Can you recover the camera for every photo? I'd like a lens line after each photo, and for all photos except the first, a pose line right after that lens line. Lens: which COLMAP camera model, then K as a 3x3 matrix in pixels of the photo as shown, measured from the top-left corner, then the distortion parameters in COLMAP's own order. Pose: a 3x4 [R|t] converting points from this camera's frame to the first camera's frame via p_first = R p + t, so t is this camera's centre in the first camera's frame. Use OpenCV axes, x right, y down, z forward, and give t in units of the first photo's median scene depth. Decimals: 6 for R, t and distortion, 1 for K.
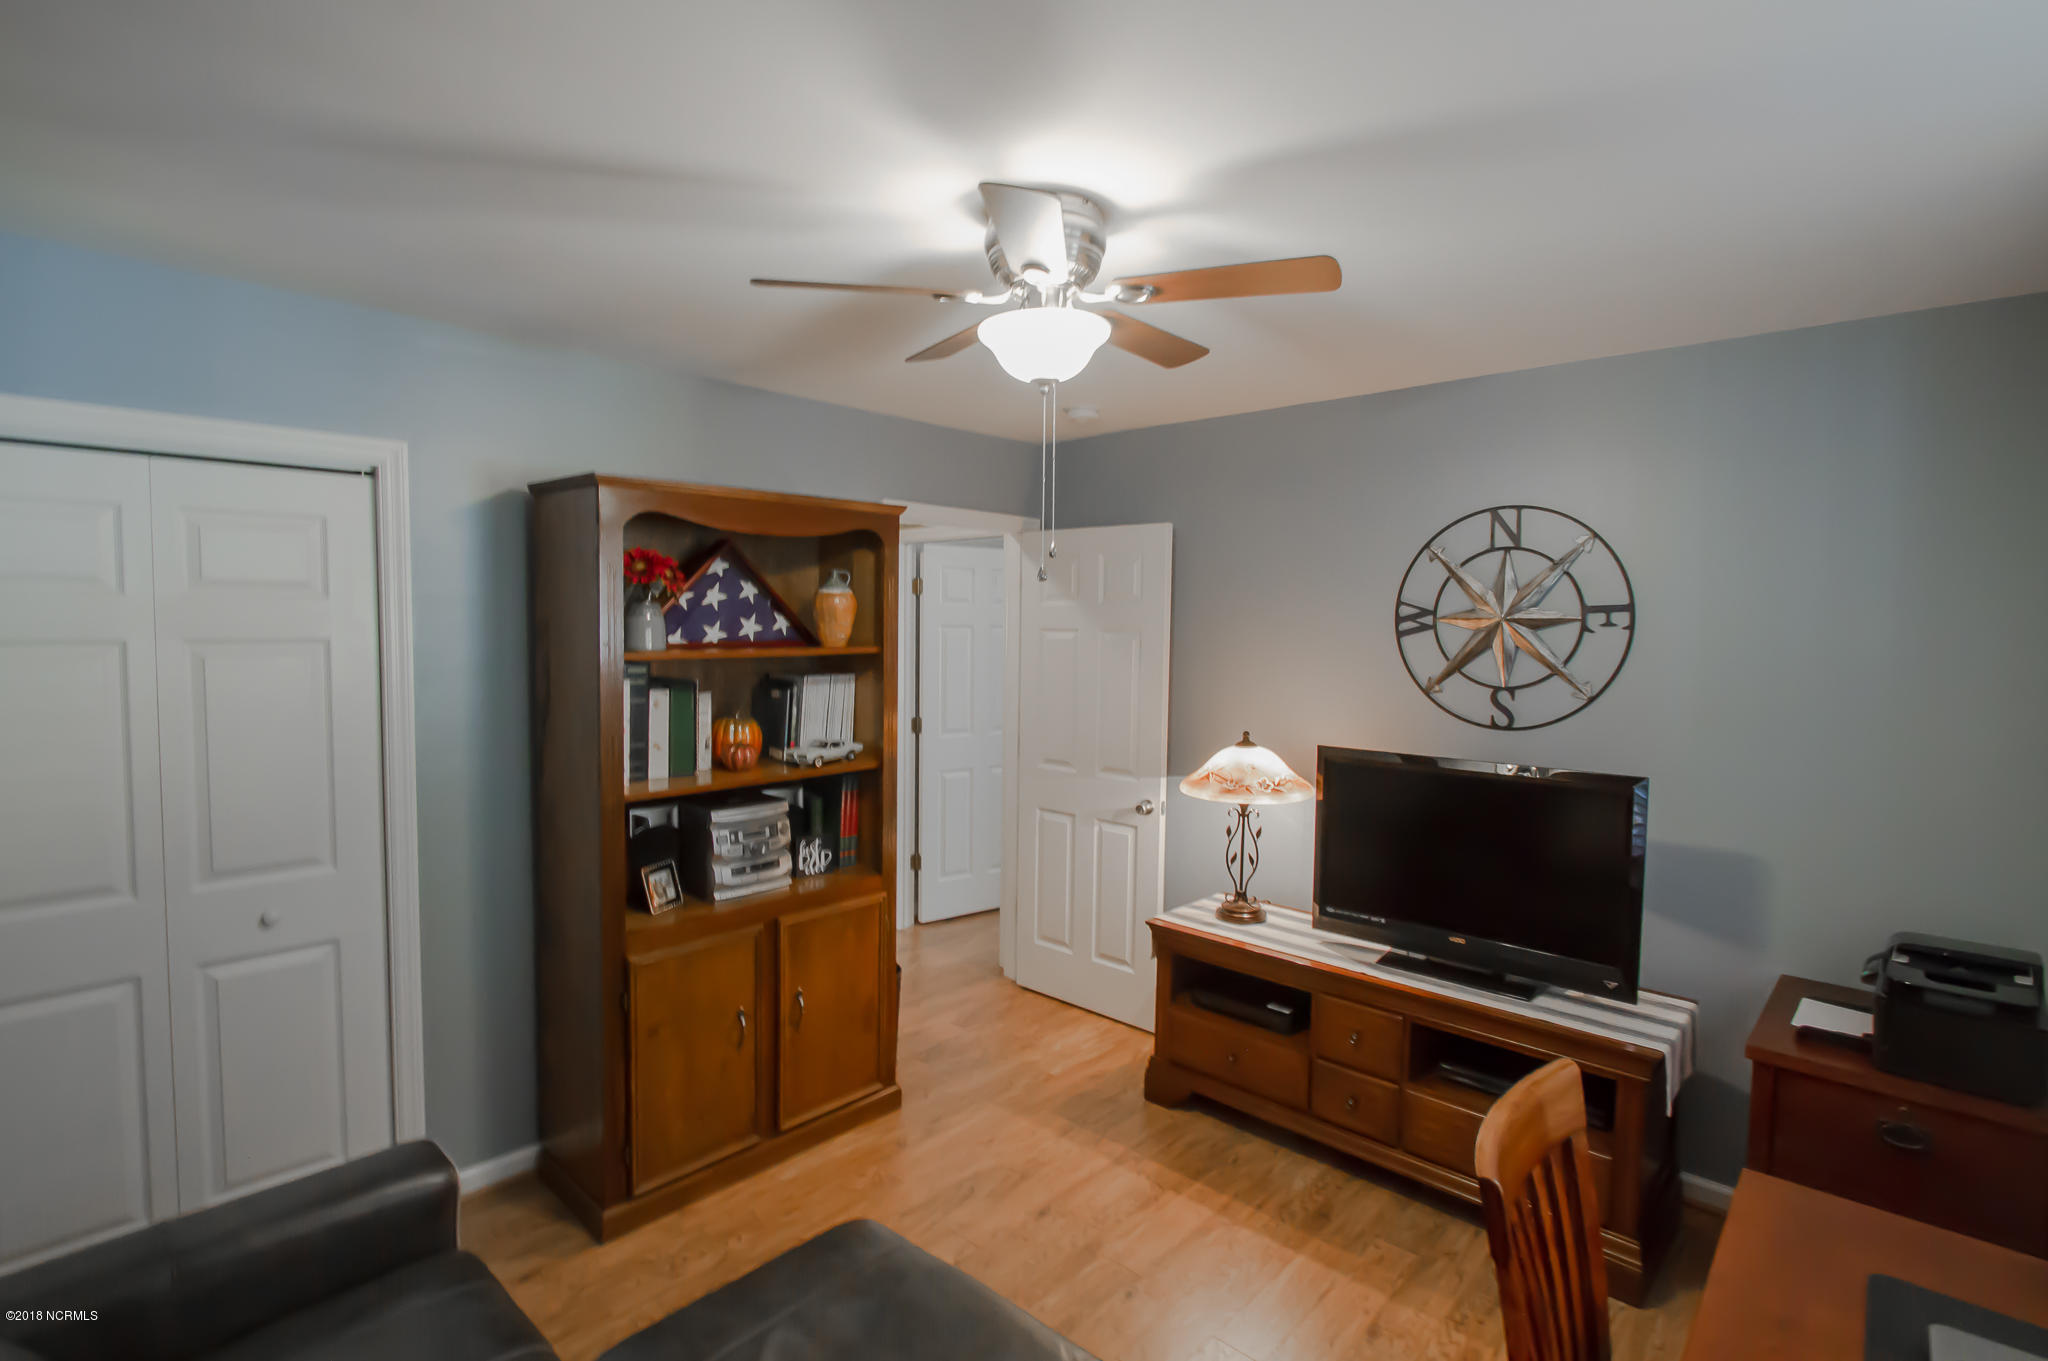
lens RADIAL K [[996.6, 0, 1024.0], [0, 996.6, 680.5], [0, 0, 1]] dist [0.021592, 0.000055]
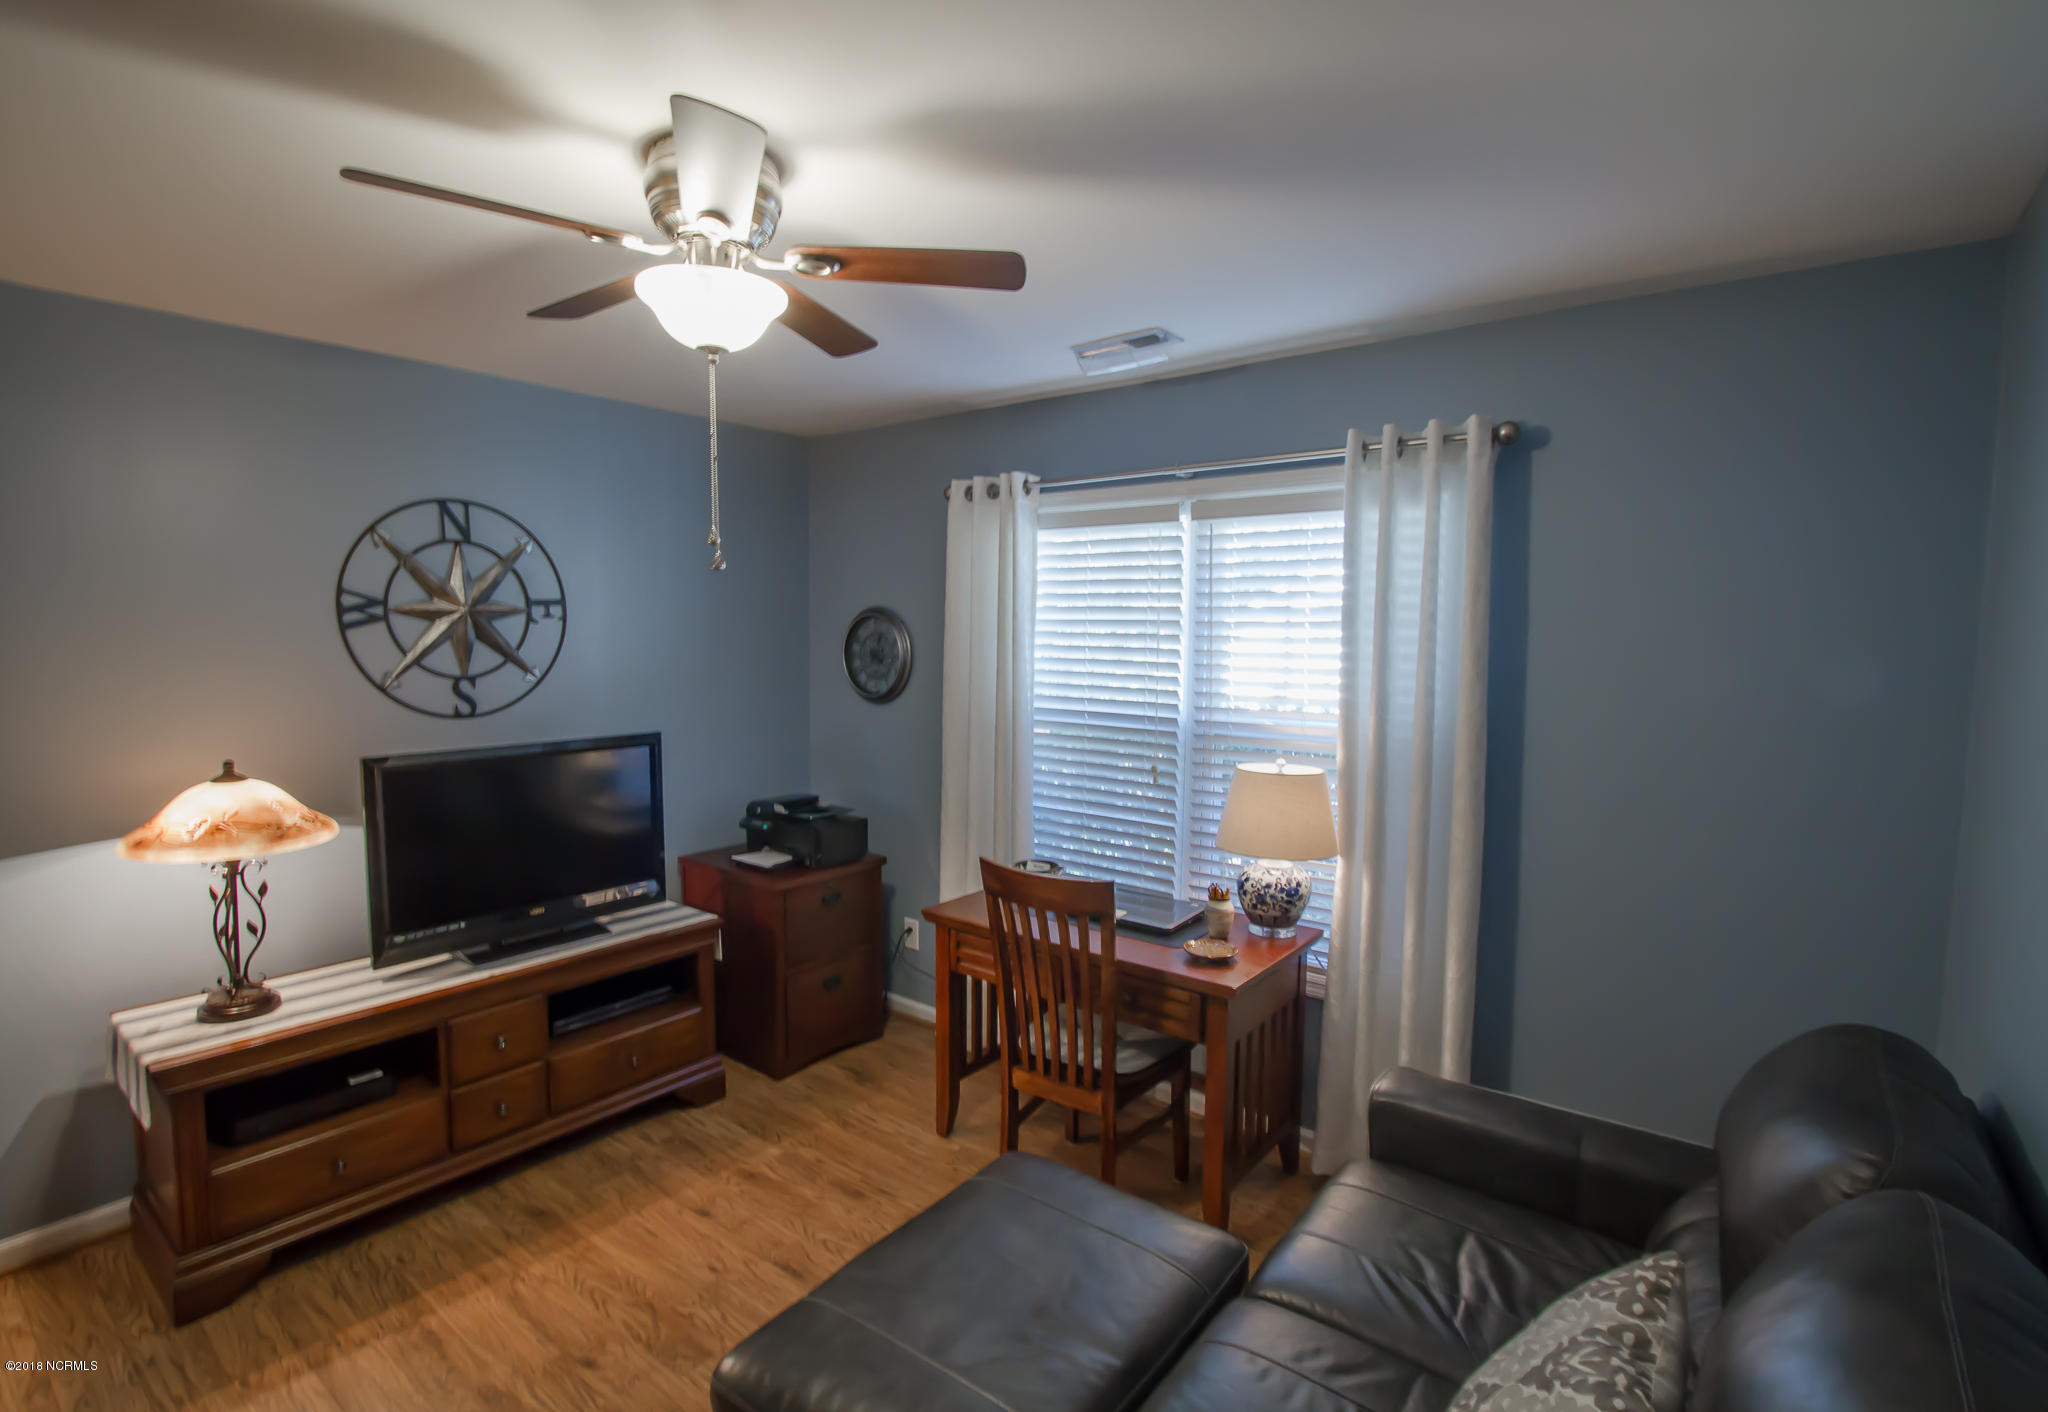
lens RADIAL K [[990.9, 0, 1024.0], [0, 990.9, 706.0], [0, 0, 1]] dist [-0.001371, -0.000251]
pose [[-0.075075, -0.093646, 0.992771, -0.586069], [0.051697, 0.993876, 0.097660, -0.033052], [-0.995837, 0.058655, -0.069775, 0.498048]]
